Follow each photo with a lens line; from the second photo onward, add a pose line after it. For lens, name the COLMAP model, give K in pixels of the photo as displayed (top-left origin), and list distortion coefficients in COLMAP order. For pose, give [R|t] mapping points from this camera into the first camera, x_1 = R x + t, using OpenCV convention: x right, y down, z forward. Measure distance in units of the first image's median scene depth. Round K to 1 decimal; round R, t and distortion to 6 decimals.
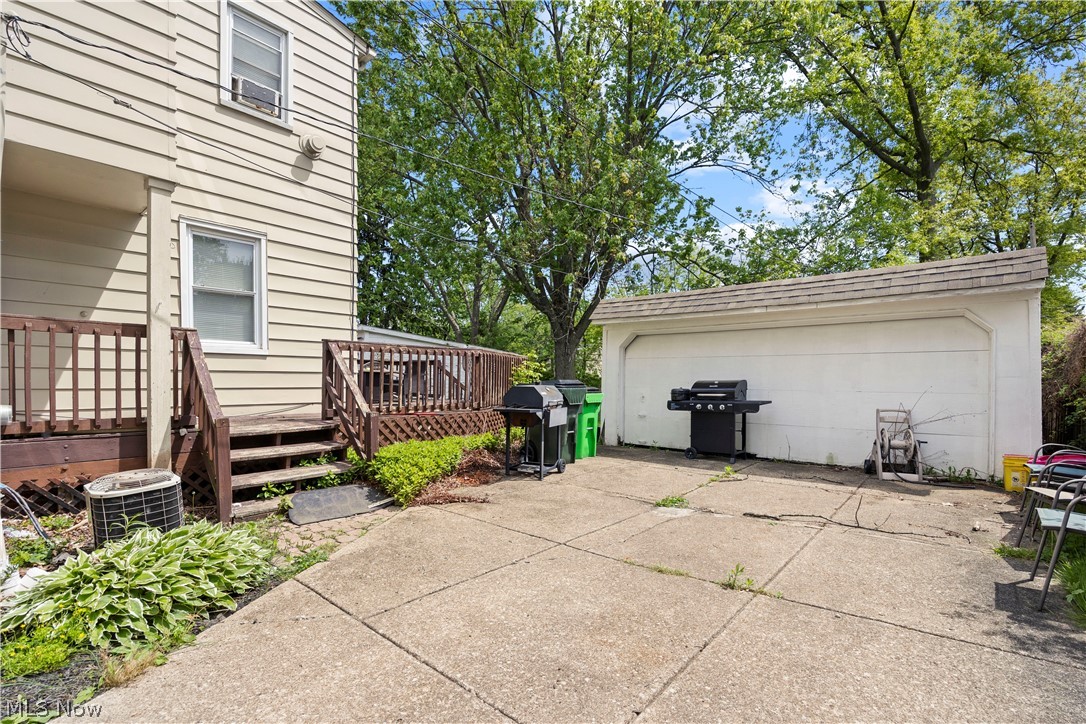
lens RADIAL K [[506.3, 0, 540.9], [0, 506.3, 380.4], [0, 0, 1]] dist [-0.002168, -0.000022]
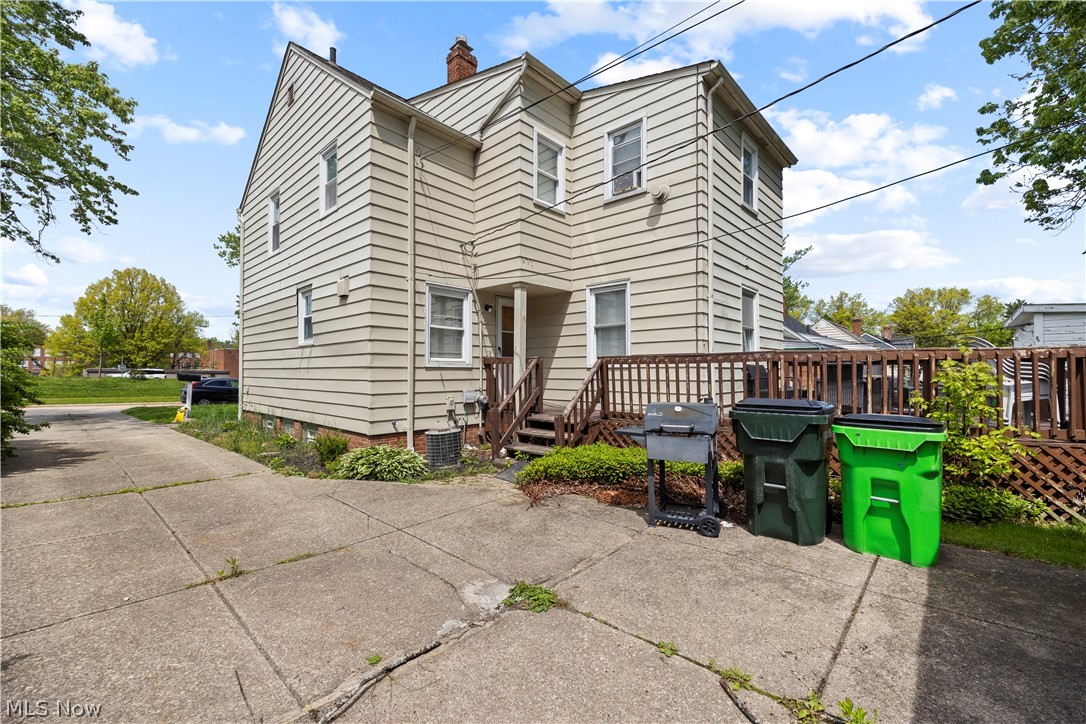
lens RADIAL K [[445.5, 0, 543.0], [0, 445.5, 362.0], [0, 0, 1]] dist [0.000428, -0.000003]
pose [[-0.037503, -0.028307, -0.998895, 0.841635], [-0.004964, 0.999592, -0.028141, -0.039852], [0.999284, 0.003903, -0.037628, 1.049268]]
